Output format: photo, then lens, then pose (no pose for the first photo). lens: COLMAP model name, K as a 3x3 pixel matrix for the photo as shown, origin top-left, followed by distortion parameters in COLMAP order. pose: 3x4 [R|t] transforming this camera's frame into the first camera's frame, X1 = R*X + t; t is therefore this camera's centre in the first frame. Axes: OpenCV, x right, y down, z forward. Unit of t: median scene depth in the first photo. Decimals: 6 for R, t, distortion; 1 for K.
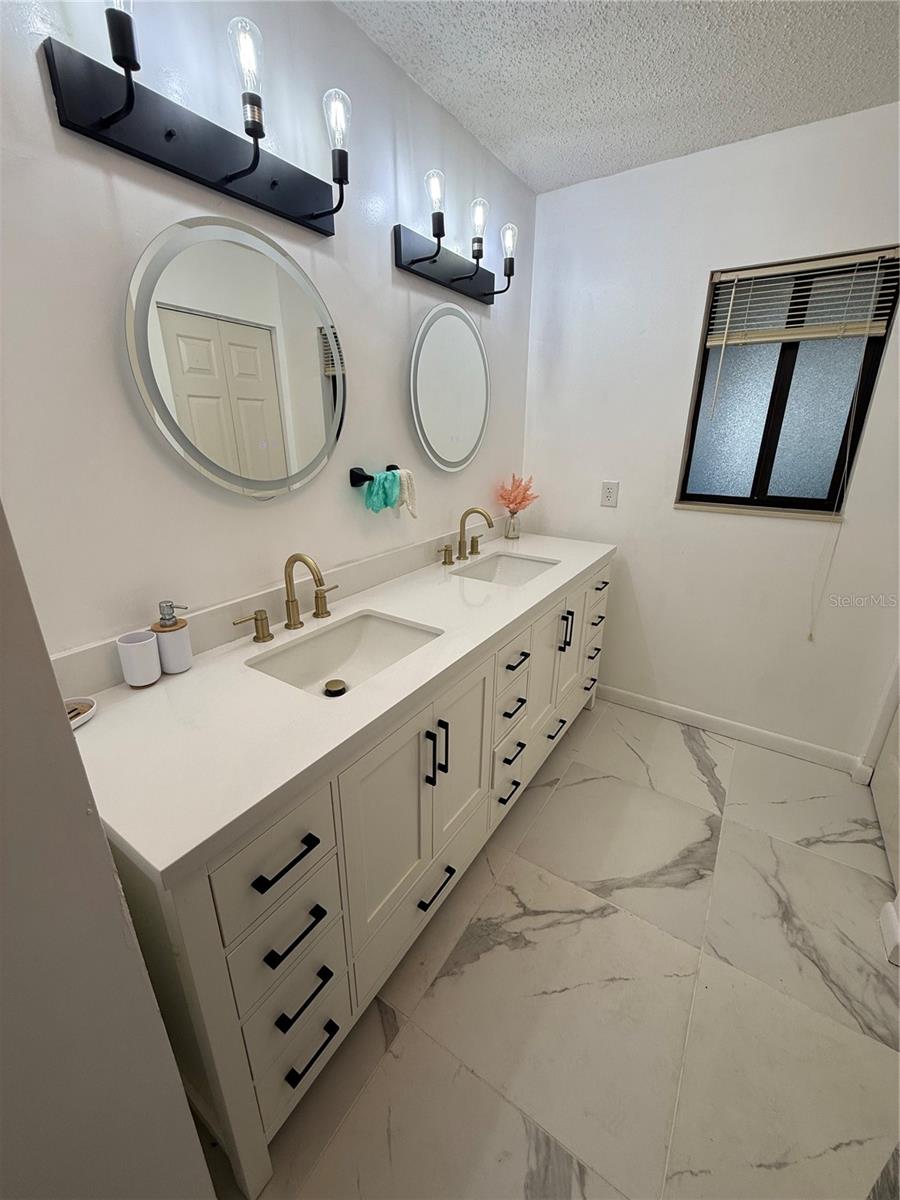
lens RADIAL K [[480.2, 0, 449.6], [0, 480.2, 596.7], [0, 0, 1]] dist [0.000617, -0.000126]
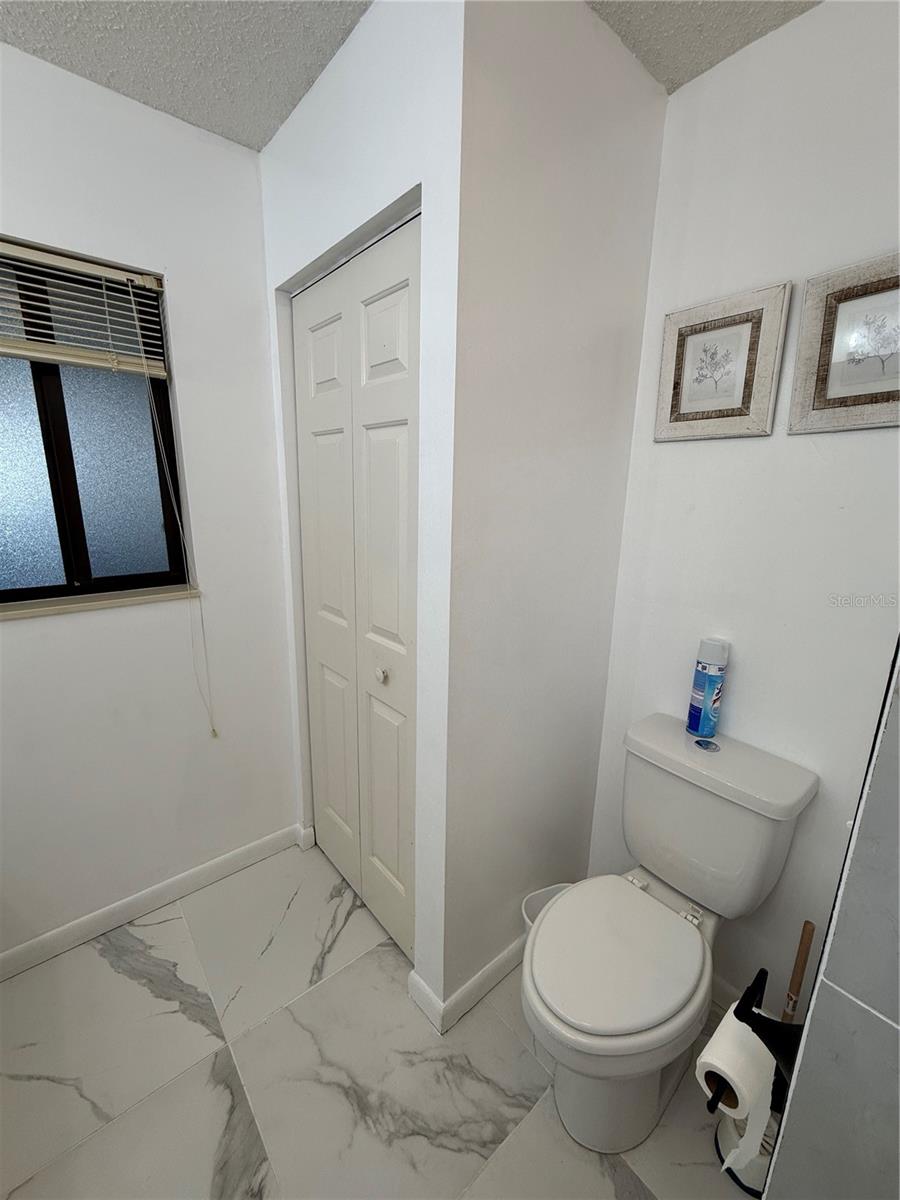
lens RADIAL K [[480.2, 0, 451.1], [0, 480.2, 604.2], [0, 0, 1]] dist [0.000617, -0.000126]
pose [[0.276969, -0.218648, 0.935671, 0.171003], [0.300789, 0.944555, 0.131687, -0.133356], [-0.912587, 0.244966, 0.327379, 0.367759]]
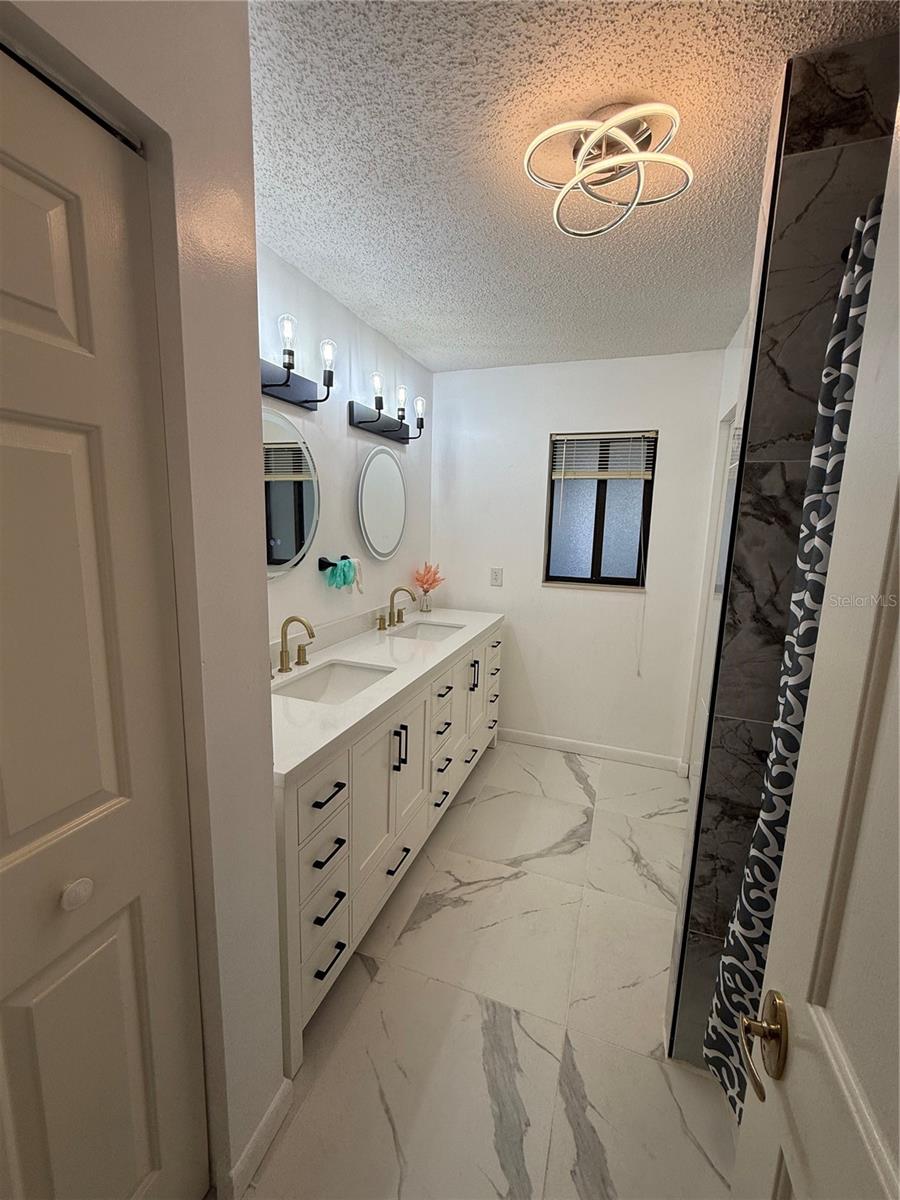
lens RADIAL K [[480.2, 0, 444.2], [0, 480.2, 597.5], [0, 0, 1]] dist [0.000617, -0.000126]
pose [[0.976379, -0.015403, 0.215516, -0.140986], [0.053208, 0.983879, -0.170734, 0.091793], [-0.209412, 0.178169, 0.961459, -0.351994]]
